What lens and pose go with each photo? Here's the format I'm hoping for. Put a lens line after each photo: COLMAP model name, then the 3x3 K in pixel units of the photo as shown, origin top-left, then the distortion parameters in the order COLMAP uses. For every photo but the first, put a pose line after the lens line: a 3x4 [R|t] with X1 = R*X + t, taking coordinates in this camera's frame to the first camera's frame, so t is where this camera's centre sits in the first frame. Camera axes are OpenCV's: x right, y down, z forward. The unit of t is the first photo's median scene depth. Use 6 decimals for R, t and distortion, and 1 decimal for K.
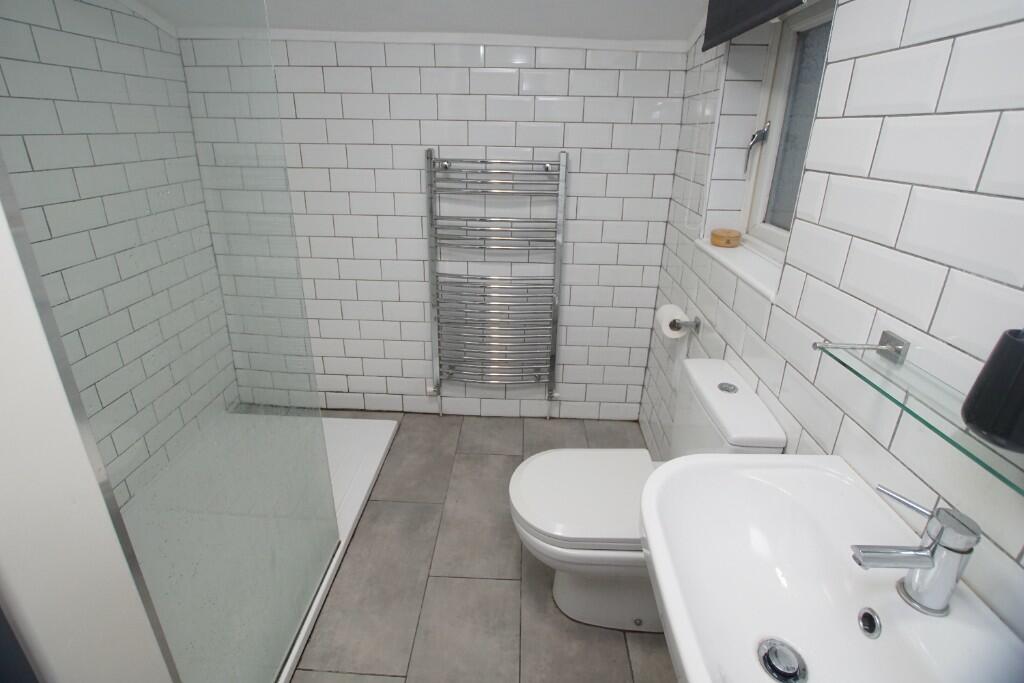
lens RADIAL K [[497.6, 0, 512.0], [0, 497.6, 341.5], [0, 0, 1]] dist [-0.011911, 0.000236]
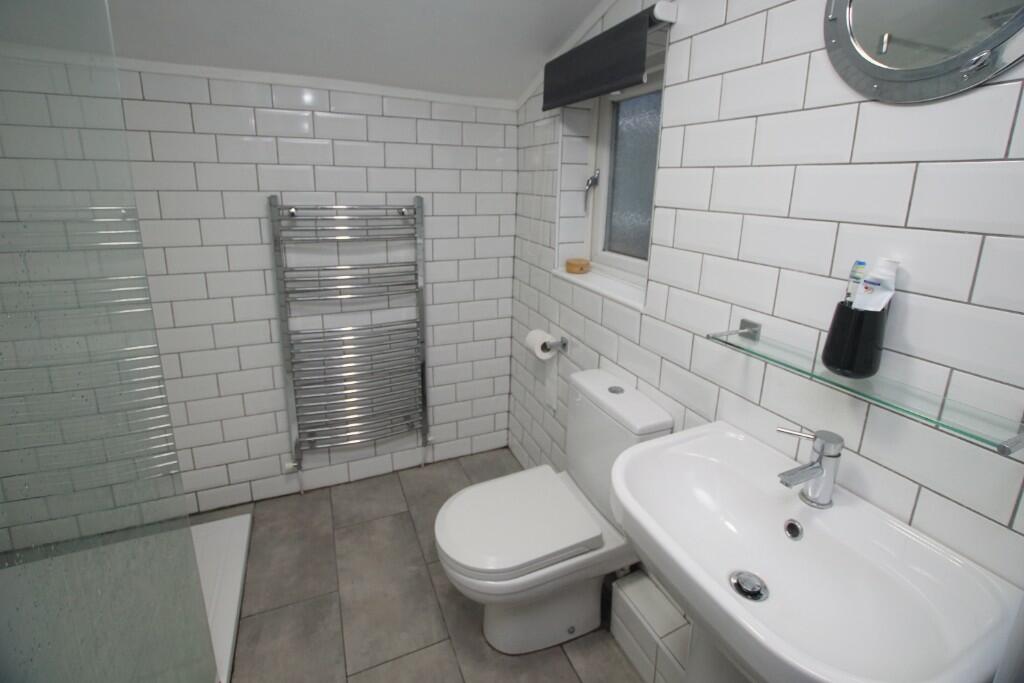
lens RADIAL K [[517.5, 0, 512.0], [0, 517.5, 341.5], [0, 0, 1]] dist [0.000340, 0.000372]
pose [[0.880561, -0.141364, 0.452360, -0.240743], [0.181323, 0.982348, -0.045975, -0.005124], [-0.437876, 0.122507, 0.890650, 0.004638]]
